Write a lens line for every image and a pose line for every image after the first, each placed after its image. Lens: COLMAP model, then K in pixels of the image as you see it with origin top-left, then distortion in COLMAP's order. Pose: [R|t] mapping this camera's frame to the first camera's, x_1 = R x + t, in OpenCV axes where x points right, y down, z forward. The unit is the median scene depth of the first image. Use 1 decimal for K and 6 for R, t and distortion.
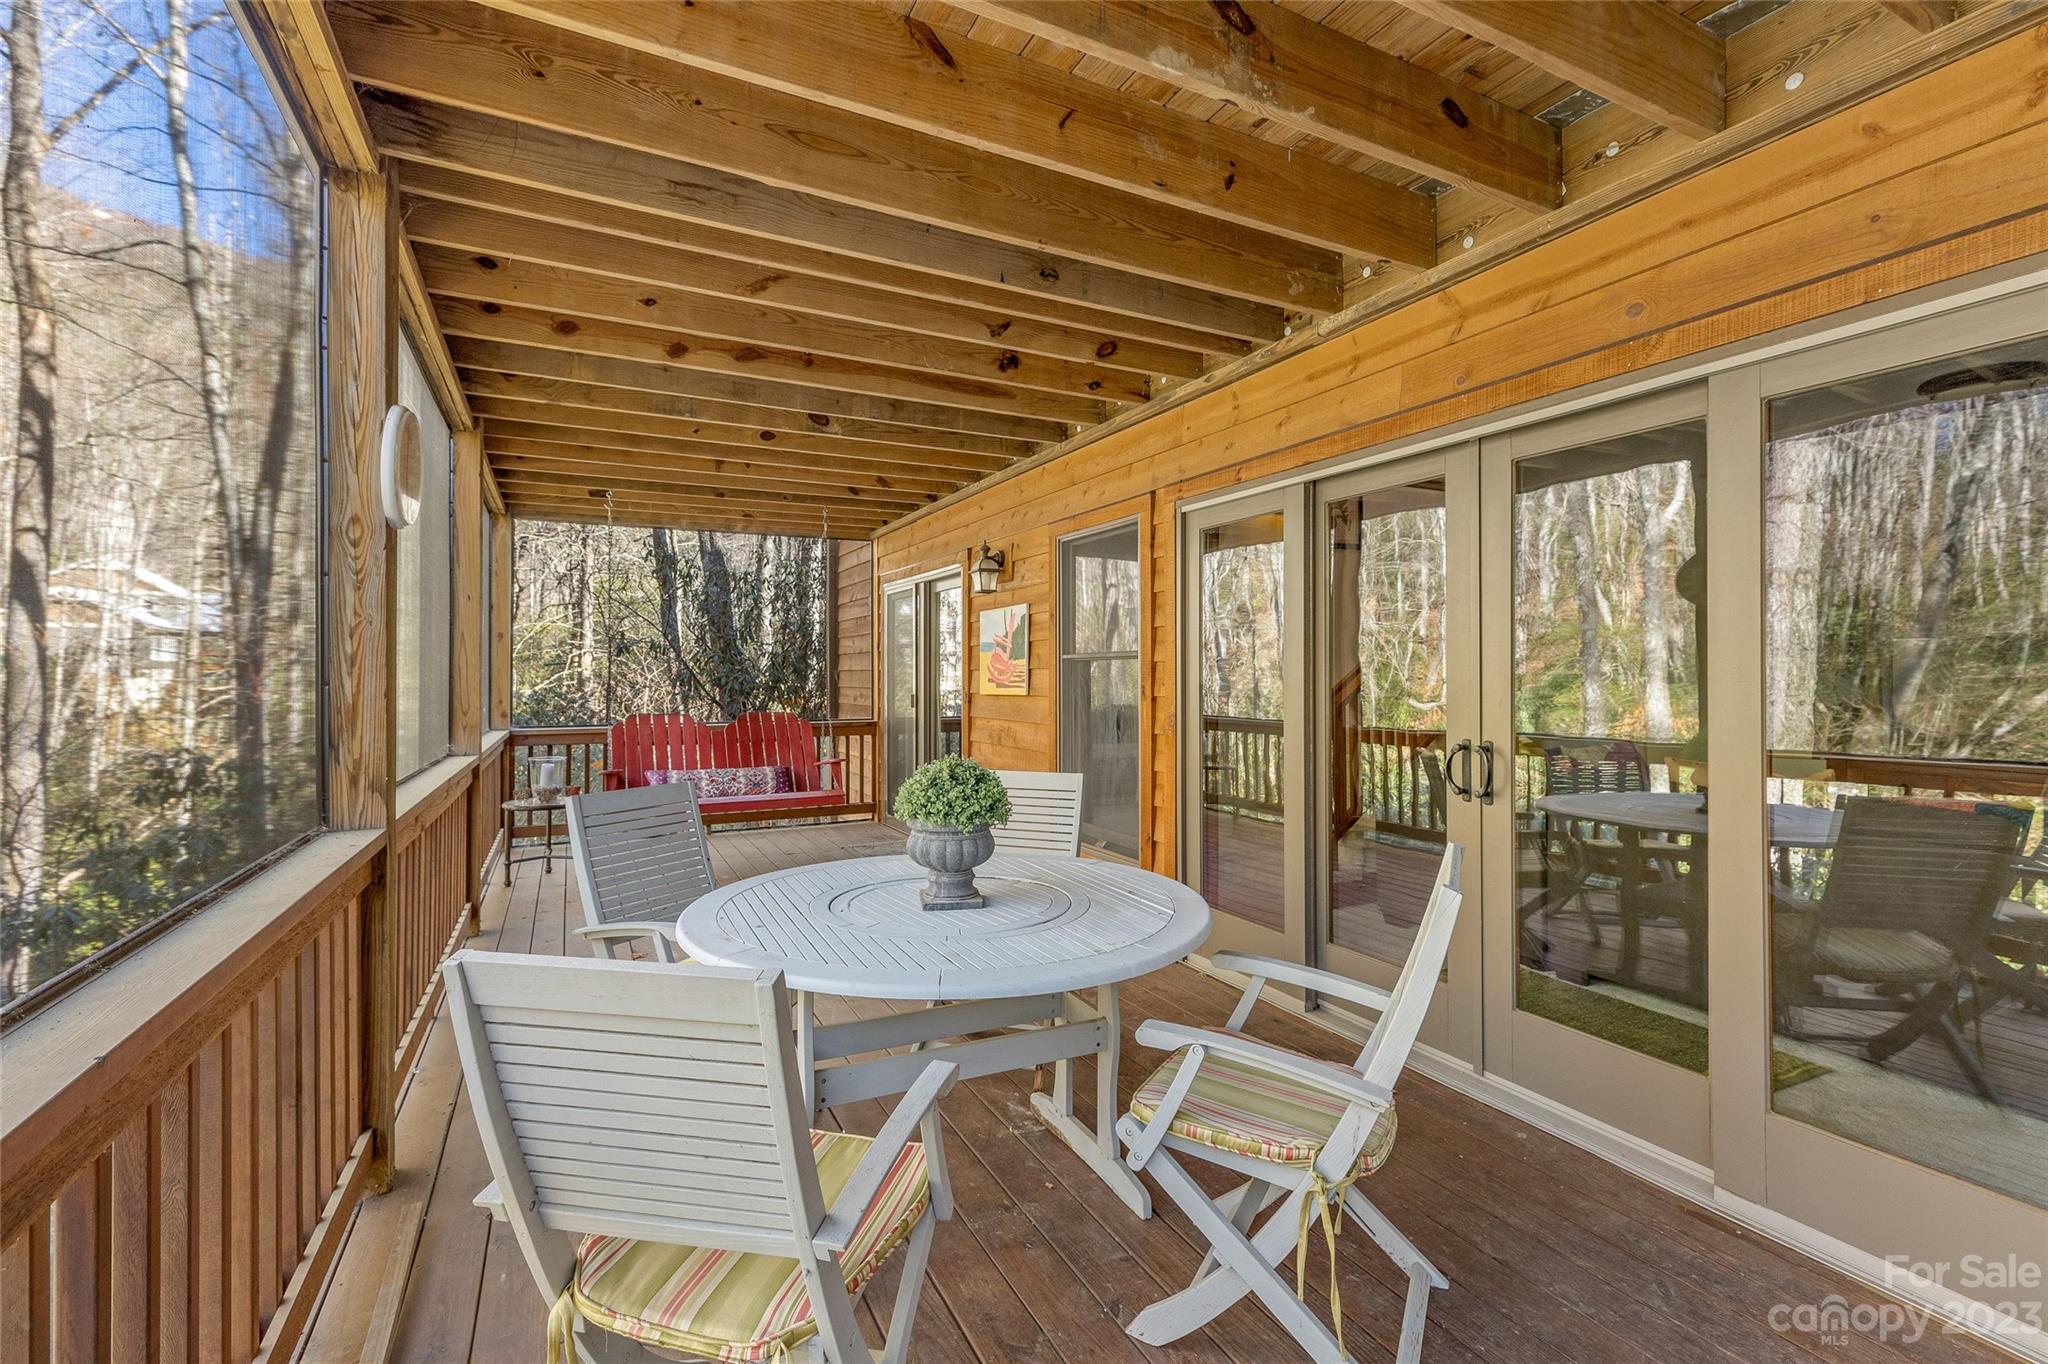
lens RADIAL K [[918.0, 0, 1039.6], [0, 918.0, 675.8], [0, 0, 1]] dist [0.002360, 0.000217]
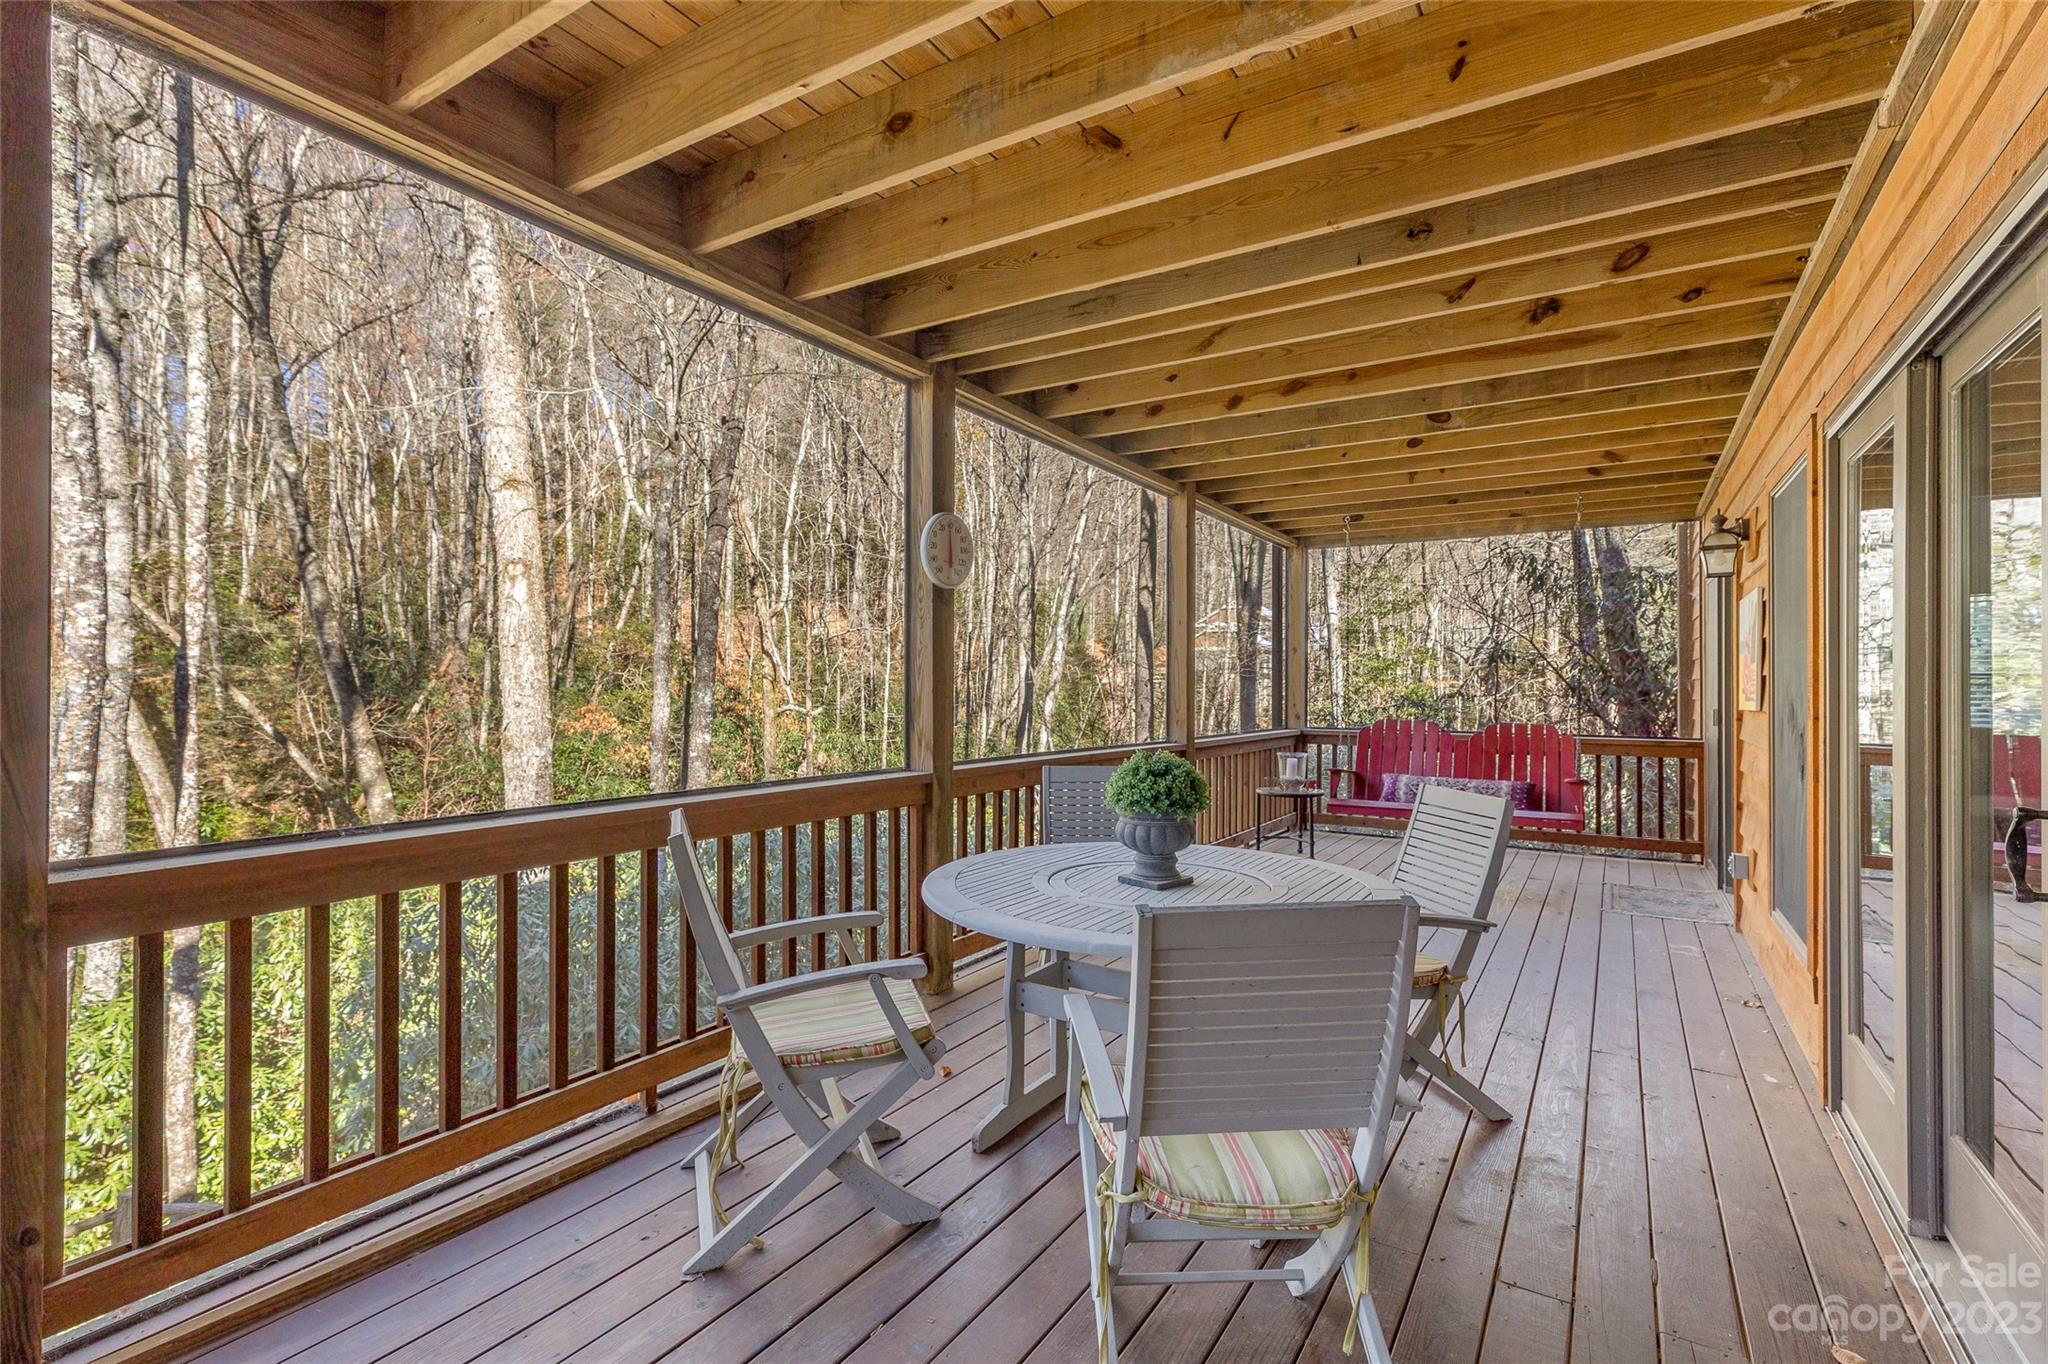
lens RADIAL K [[918.0, 0, 1041.6], [0, 918.0, 686.9], [0, 0, 1]] dist [0.002360, 0.000217]
pose [[0.531199, 0.006114, -0.847225, 0.246564], [-0.004841, 0.999980, 0.004182, 0.001118], [0.847233, 0.001880, 0.531218, 0.092768]]
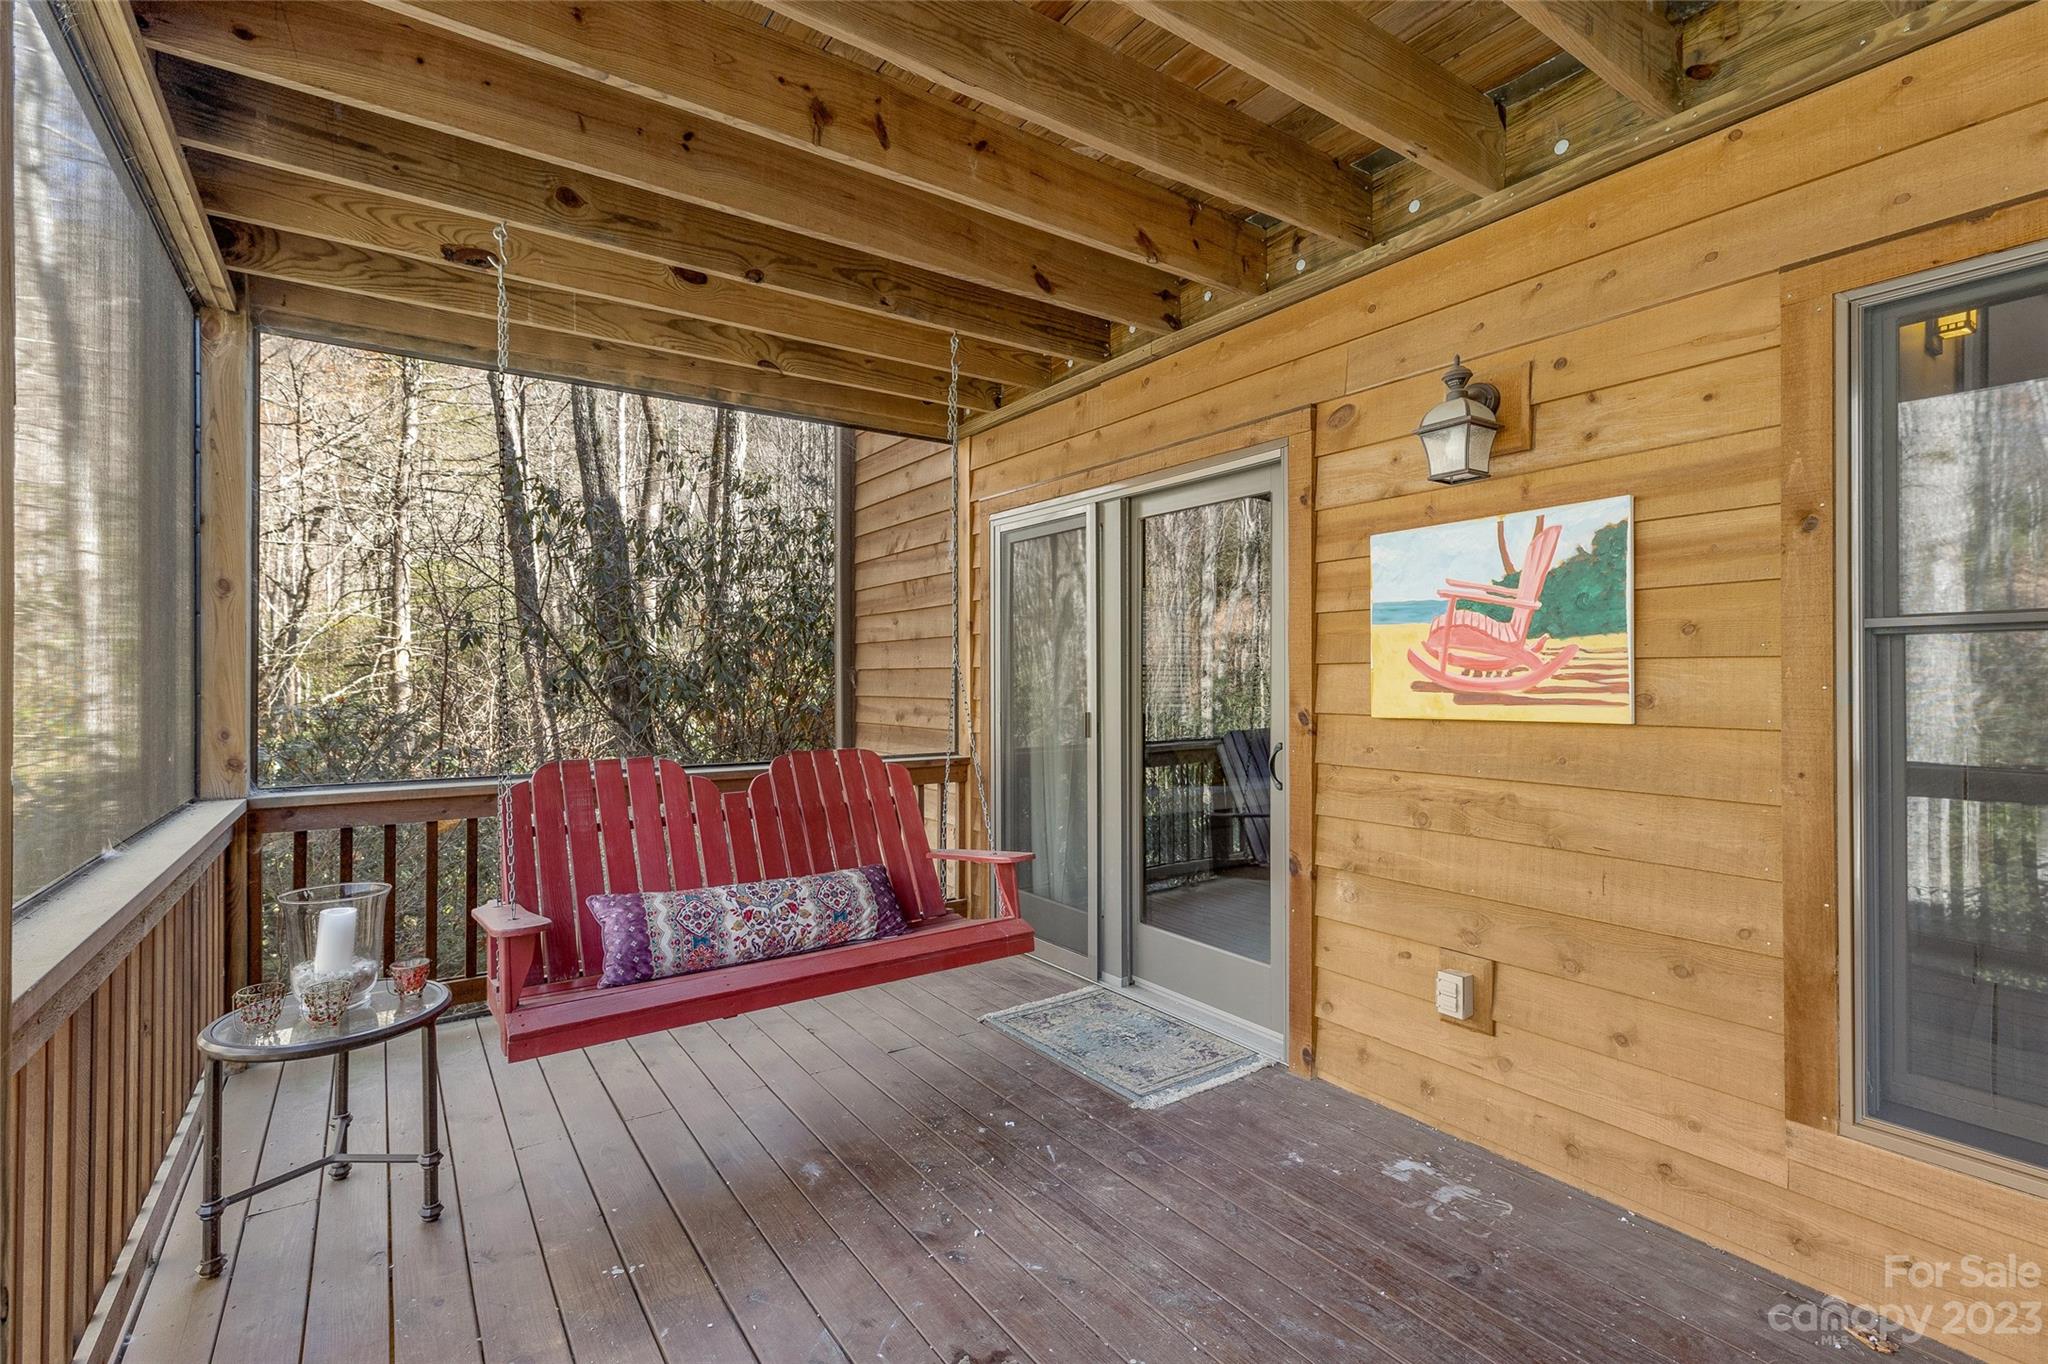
lens RADIAL K [[918.0, 0, 1005.8], [0, 918.0, 685.5], [0, 0, 1]] dist [0.002360, 0.000217]
pose [[0.991779, 0.000182, 0.127962, -0.270038], [-0.000773, 0.999989, 0.004572, 0.002184], [-0.127960, -0.004634, 0.991769, 0.512112]]
